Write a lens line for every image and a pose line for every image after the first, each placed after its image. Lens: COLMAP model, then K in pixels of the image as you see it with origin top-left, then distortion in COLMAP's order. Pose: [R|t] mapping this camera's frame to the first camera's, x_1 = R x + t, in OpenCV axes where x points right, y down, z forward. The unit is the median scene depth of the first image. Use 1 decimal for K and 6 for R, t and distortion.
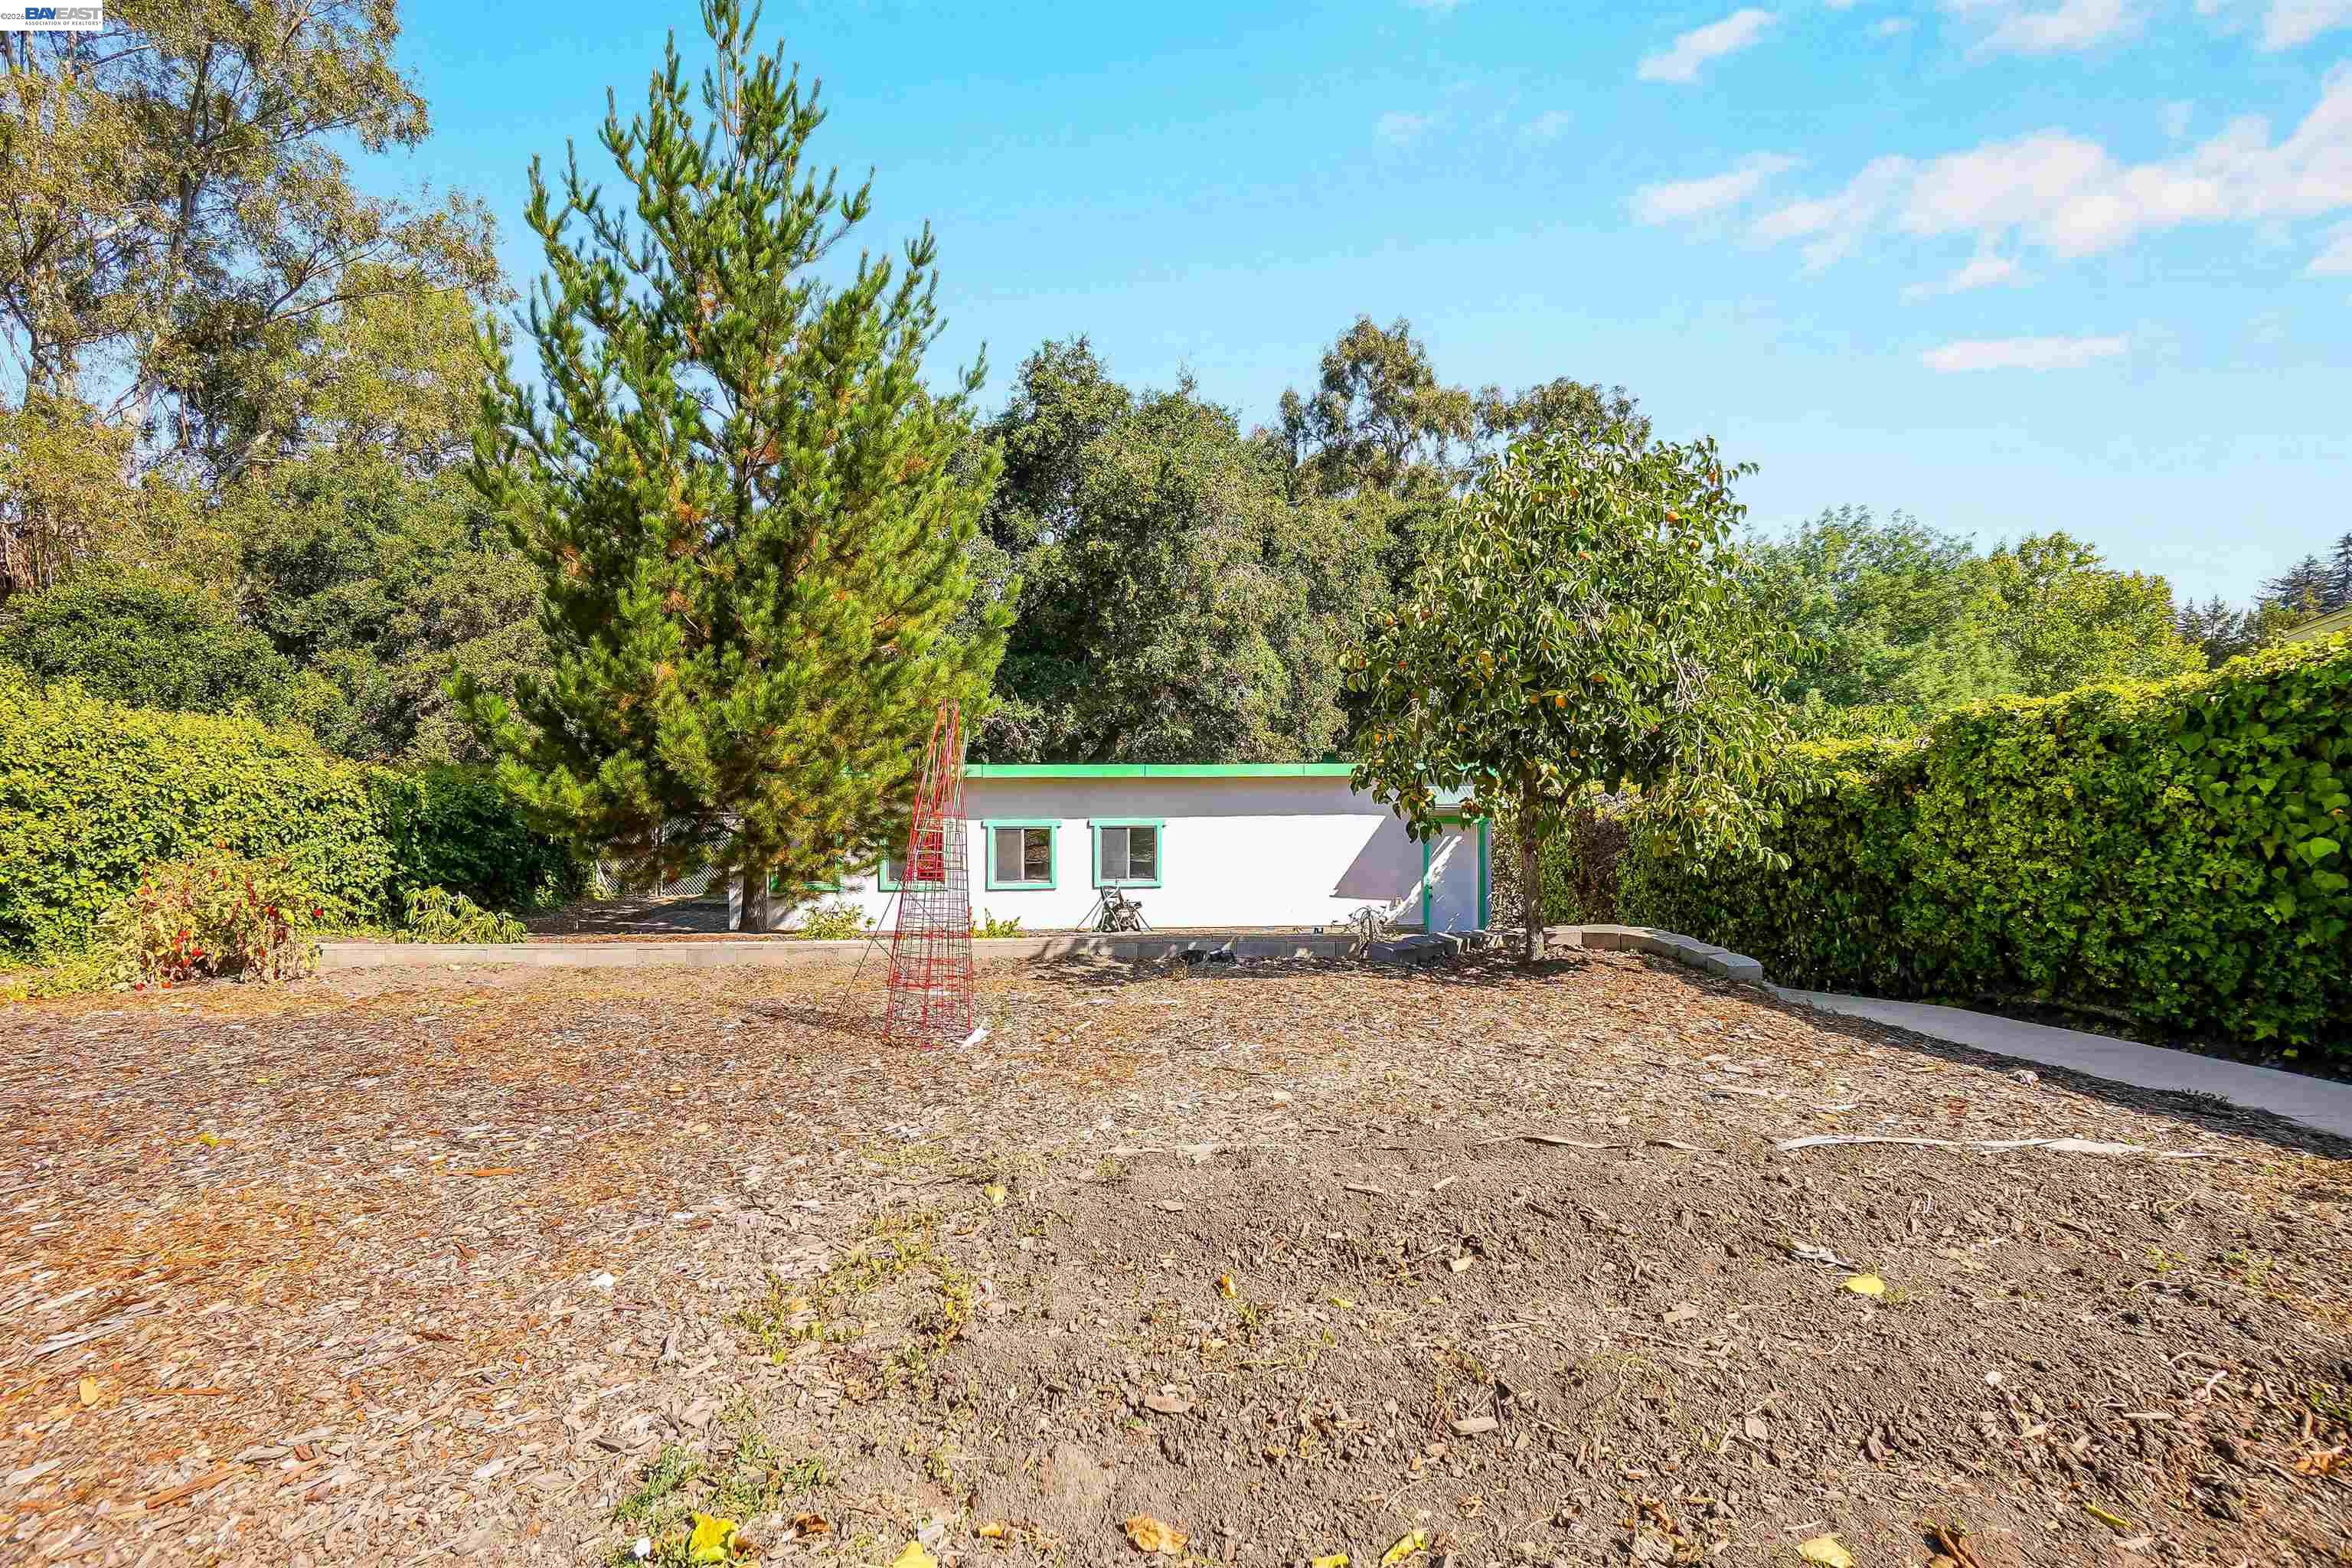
lens RADIAL K [[1022.1, 0, 1175.2], [0, 1022.1, 770.7], [0, 0, 1]] dist [0.000371, 0.000723]
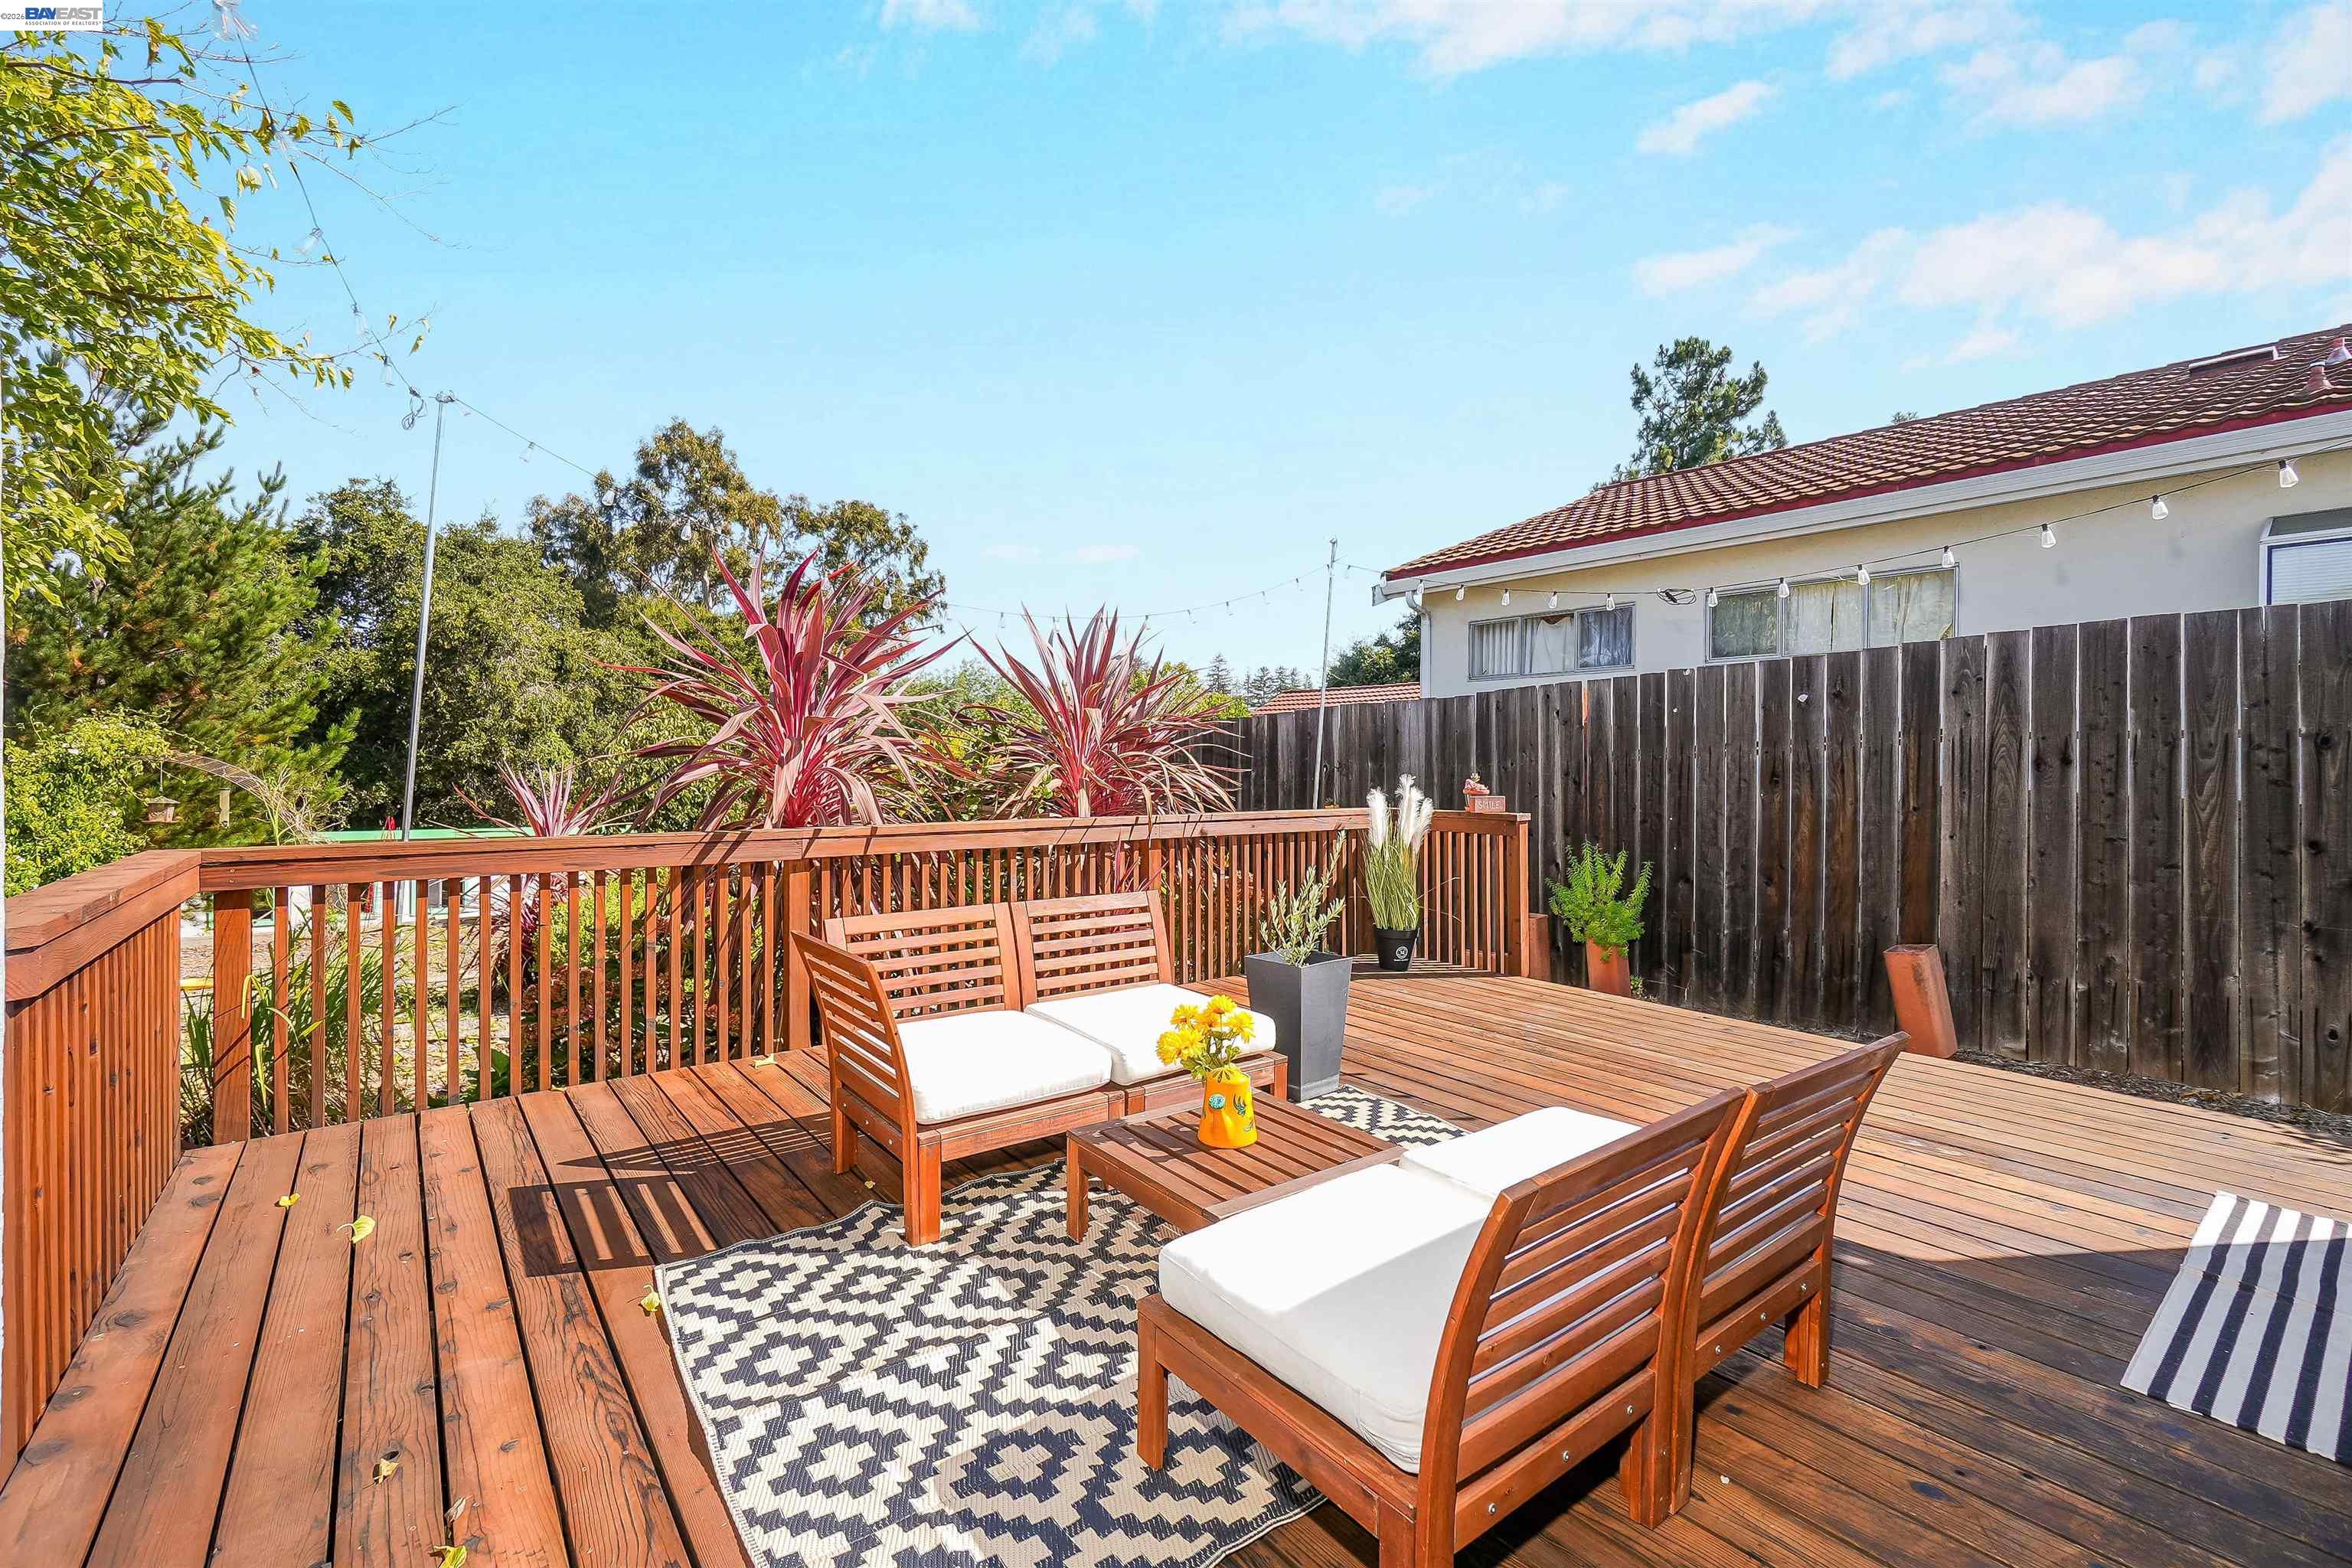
lens RADIAL K [[994.7, 0, 1173.0], [0, 994.7, 772.9], [0, 0, 1]] dist [-0.002155, -0.000168]
pose [[0.815318, 0.008099, 0.578957, -0.012556], [0.015858, 0.999215, -0.036310, -0.014581], [-0.578796, 0.038785, 0.814549, -0.593843]]
